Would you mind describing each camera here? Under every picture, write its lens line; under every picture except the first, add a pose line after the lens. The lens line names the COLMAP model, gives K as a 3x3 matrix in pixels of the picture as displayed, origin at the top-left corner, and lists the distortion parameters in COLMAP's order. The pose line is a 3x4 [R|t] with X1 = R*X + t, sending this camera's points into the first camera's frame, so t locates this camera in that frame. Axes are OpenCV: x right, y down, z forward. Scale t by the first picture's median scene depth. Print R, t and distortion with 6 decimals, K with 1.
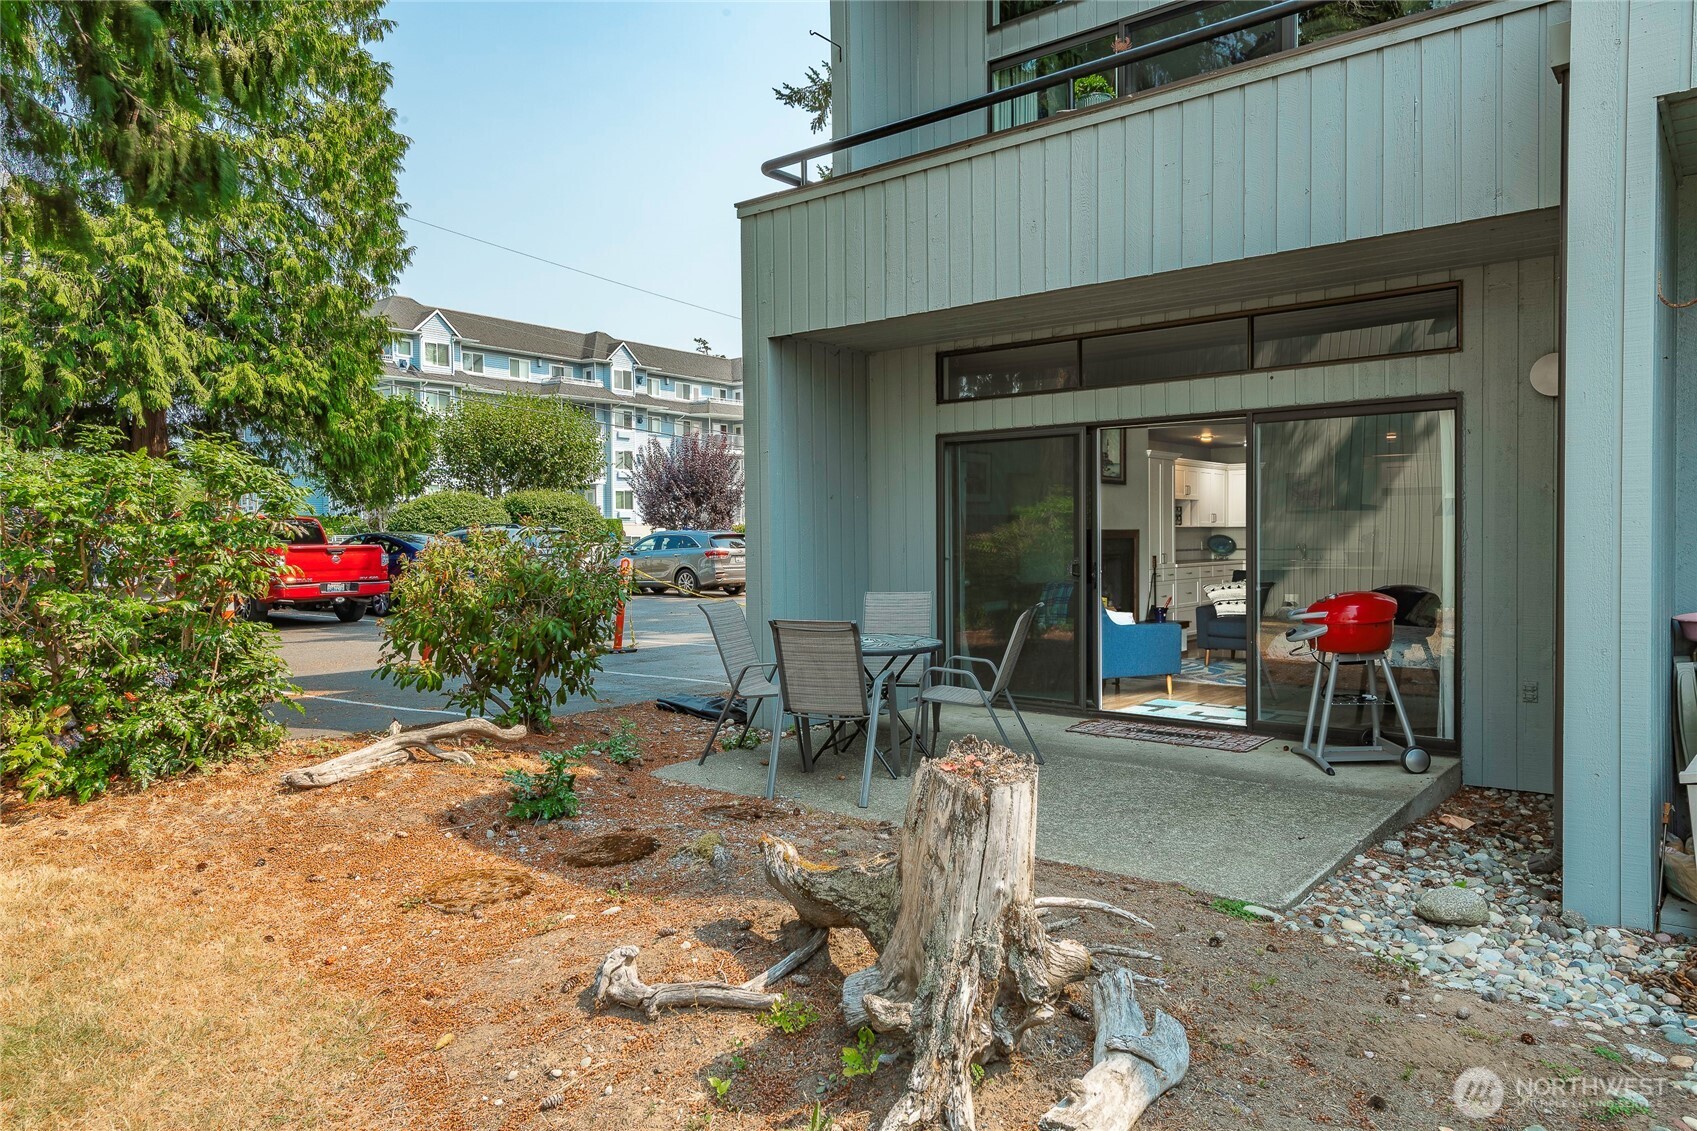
lens RADIAL K [[1155.3, 0, 816.3], [0, 1155.3, 561.8], [0, 0, 1]] dist [0.018394, -0.015926]
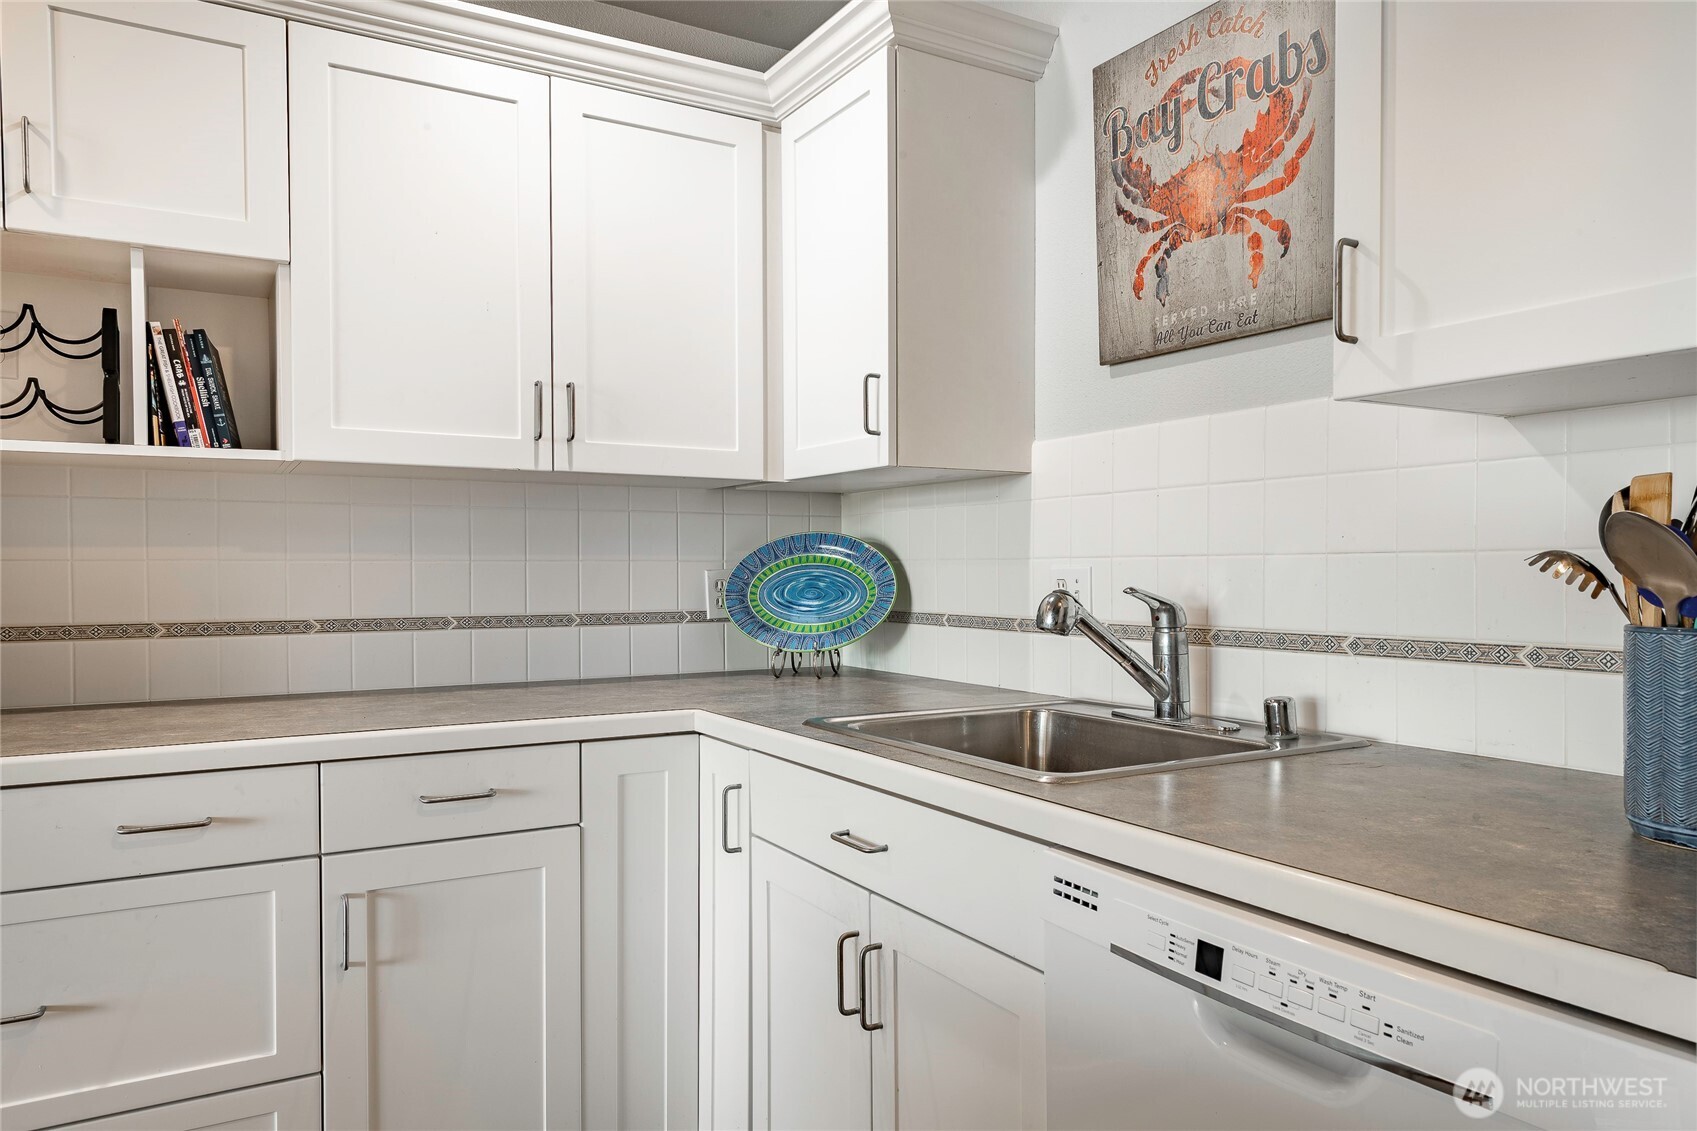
lens RADIAL K [[1155.3, 0, 902.3], [0, 1155.3, 590.8], [0, 0, 1]] dist [0.018394, -0.015926]
pose [[0.945333, 0.016355, -0.325696, 0.695990], [-0.015722, 0.999866, 0.004576, -0.025865], [0.325727, 0.000795, 0.945464, 1.405632]]
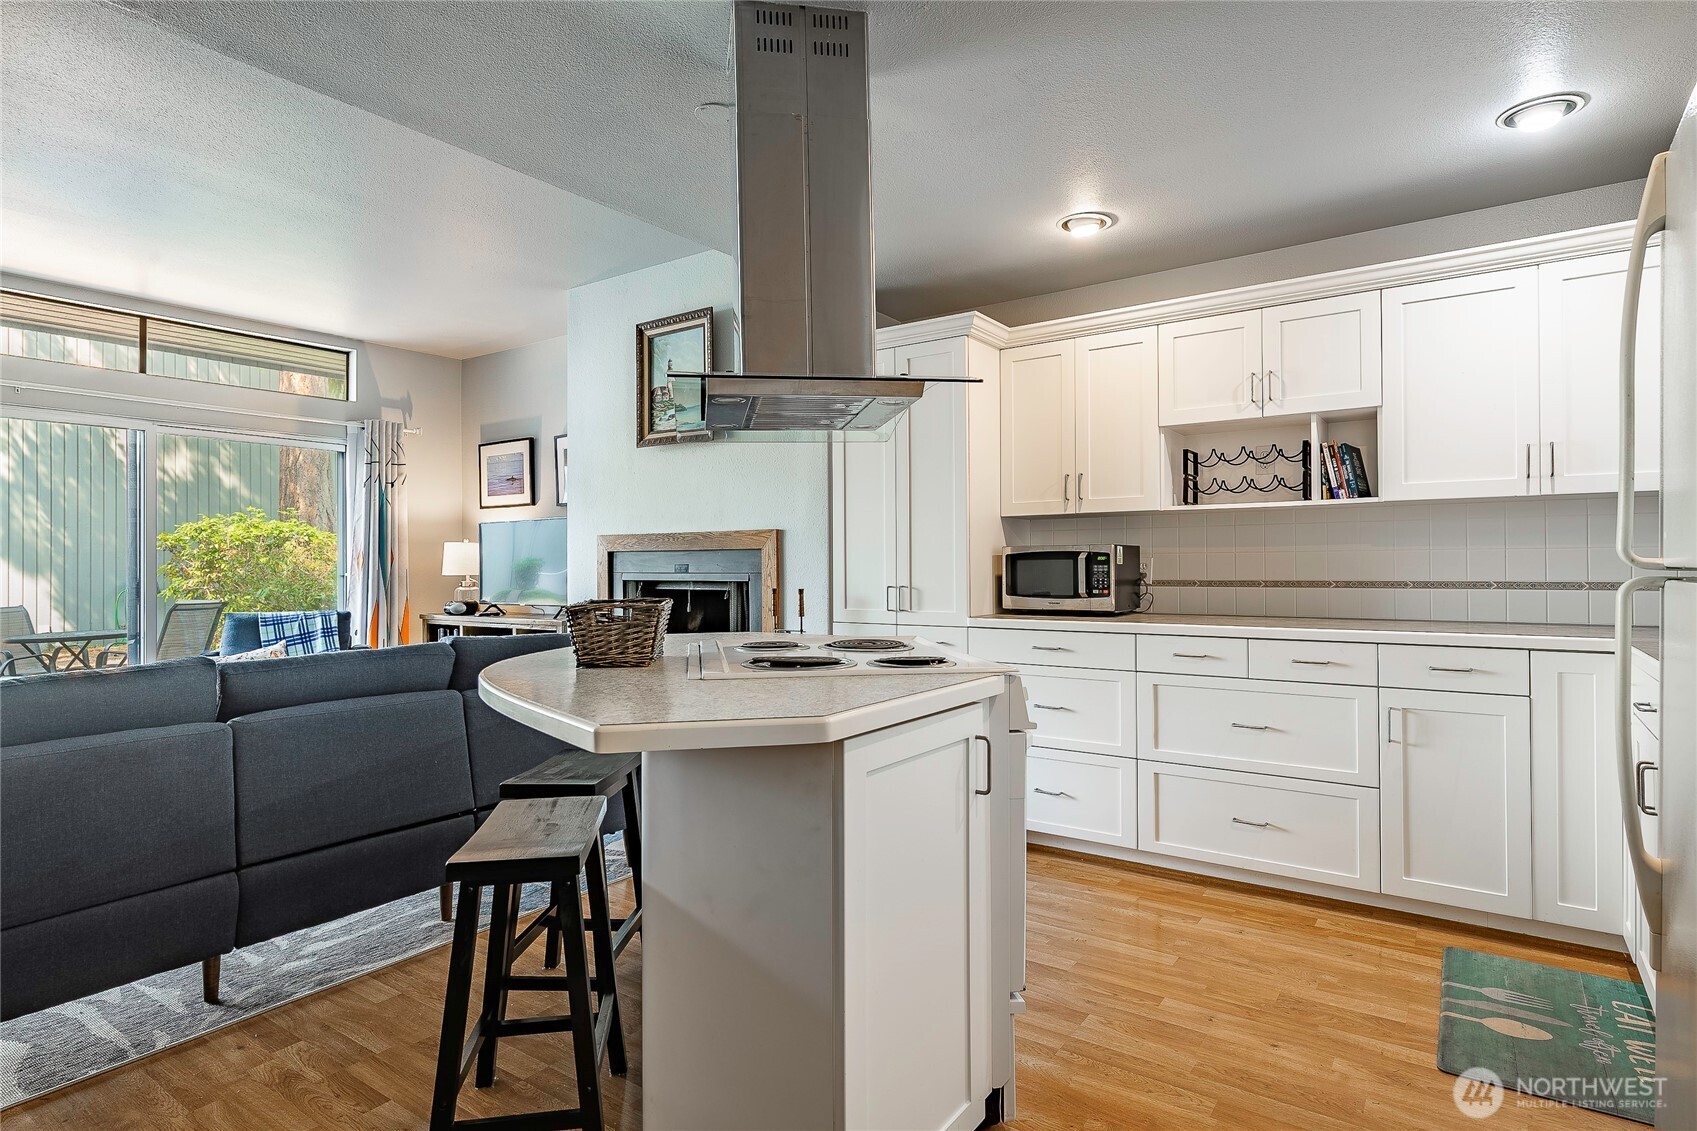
lens RADIAL K [[895.0, 0, 848.8], [0, 895.0, 554.4], [0, 0, 1]] dist [0.004398, -0.006434]
pose [[0.065330, 0.001932, -0.997862, 0.844646], [-0.014072, 0.999900, 0.001015, -0.024669], [0.997765, 0.013975, 0.065350, 1.347584]]
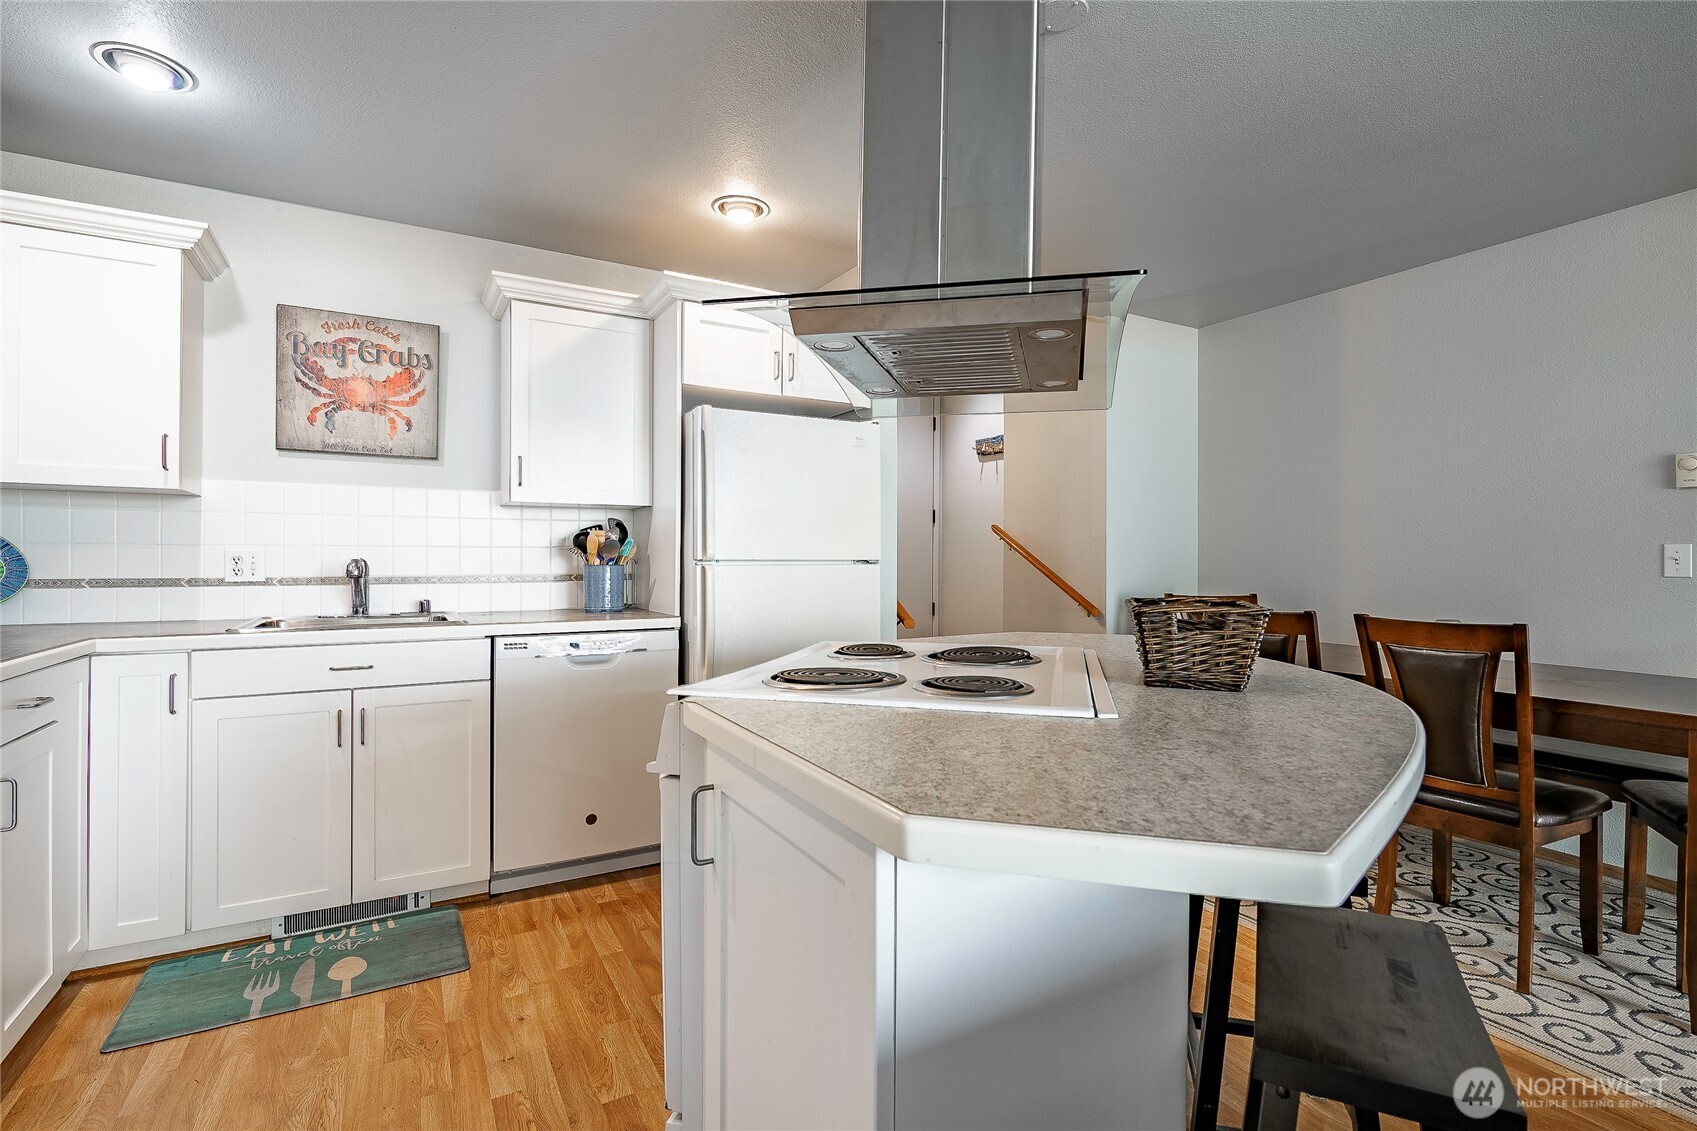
lens RADIAL K [[784.1, 0, 861.6], [0, 784.1, 565.0], [0, 0, 1]] dist [-0.003744, -0.001958]
pose [[0.346682, 0.006847, 0.937958, 0.455135], [0.011498, 0.999867, -0.011548, -0.018208], [-0.937912, 0.014788, 0.346557, 1.312952]]
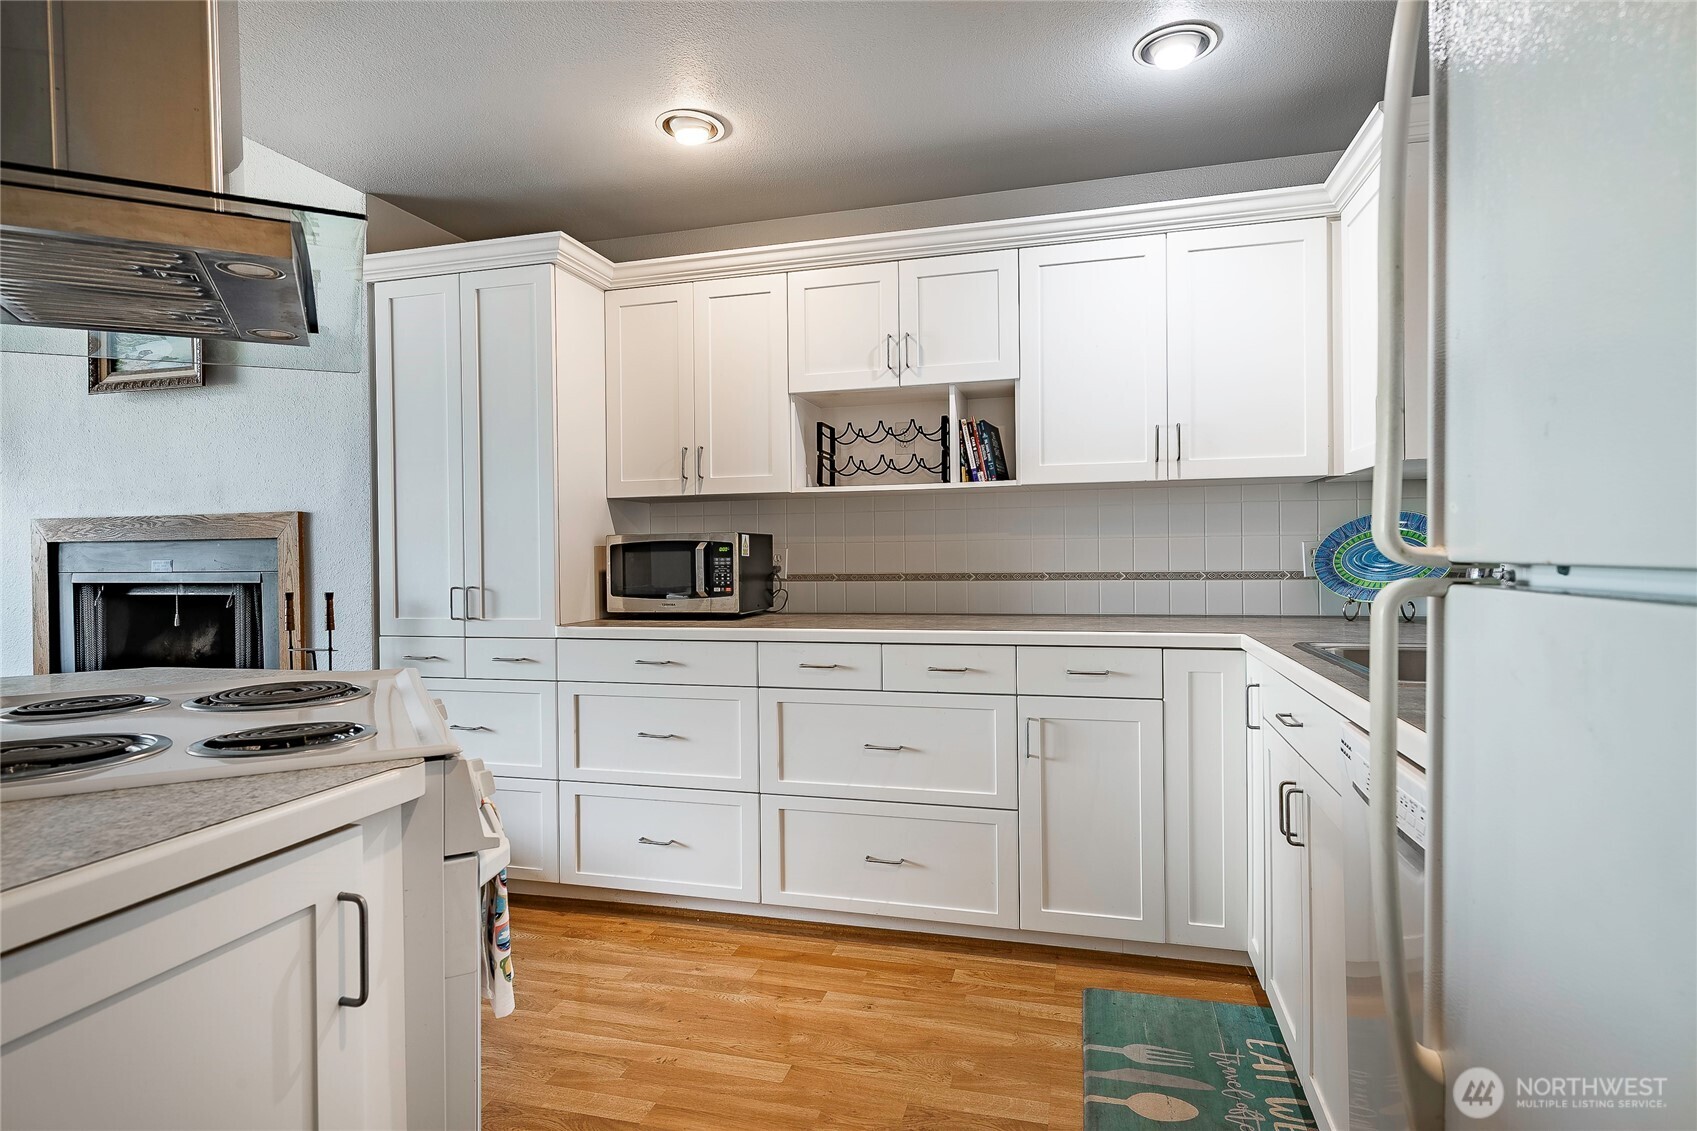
lens RADIAL K [[895.0, 0, 850.6], [0, 895.0, 546.5], [0, 0, 1]] dist [0.004398, -0.006434]
pose [[0.404290, 0.003114, -0.914626, 0.775268], [-0.010696, 0.999942, -0.001323, -0.025186], [0.914568, 0.010318, 0.404300, 1.395013]]
